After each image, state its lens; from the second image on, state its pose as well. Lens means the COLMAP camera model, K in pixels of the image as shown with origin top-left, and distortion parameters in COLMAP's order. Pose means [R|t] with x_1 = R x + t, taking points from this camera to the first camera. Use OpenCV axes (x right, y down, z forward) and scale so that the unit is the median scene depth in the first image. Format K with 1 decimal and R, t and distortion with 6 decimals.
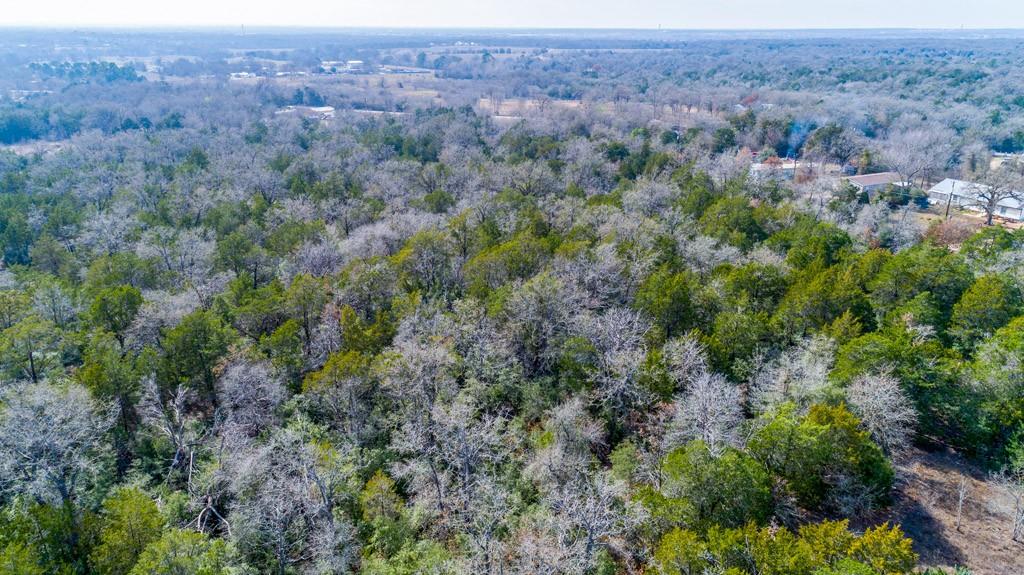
lens RADIAL K [[712.8, 0, 512.0], [0, 712.8, 287.5], [0, 0, 1]] dist [0.025572, 0.000371]
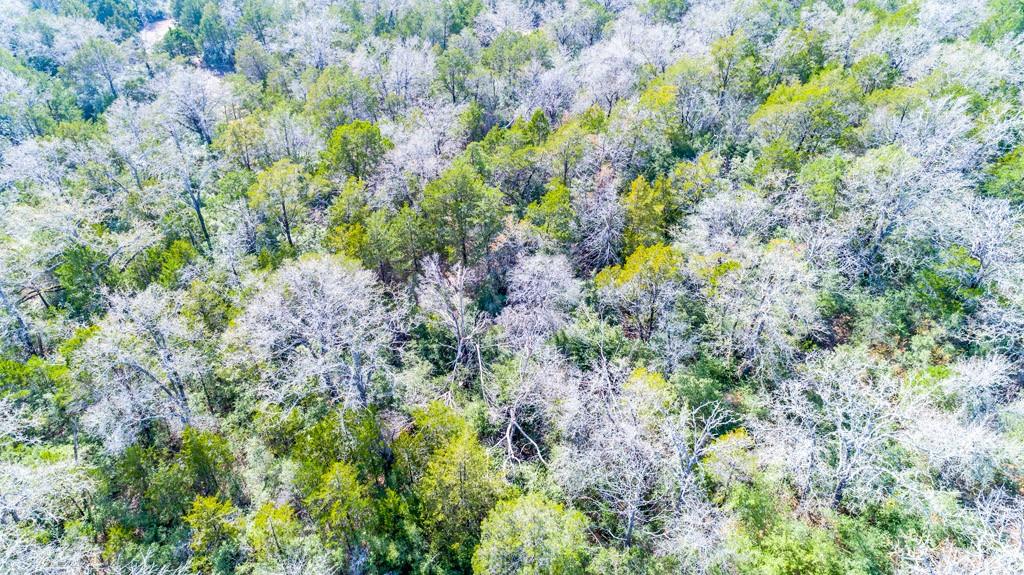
lens RADIAL K [[692.7, 0, 512.0], [0, 692.7, 287.5], [0, 0, 1]] dist [0.023586, 0.002488]
pose [[0.984279, 0.097049, -0.147571, -0.221366], [-0.049017, 0.952787, 0.299657, -0.075456], [0.169685, -0.287712, 0.942565, 0.172896]]
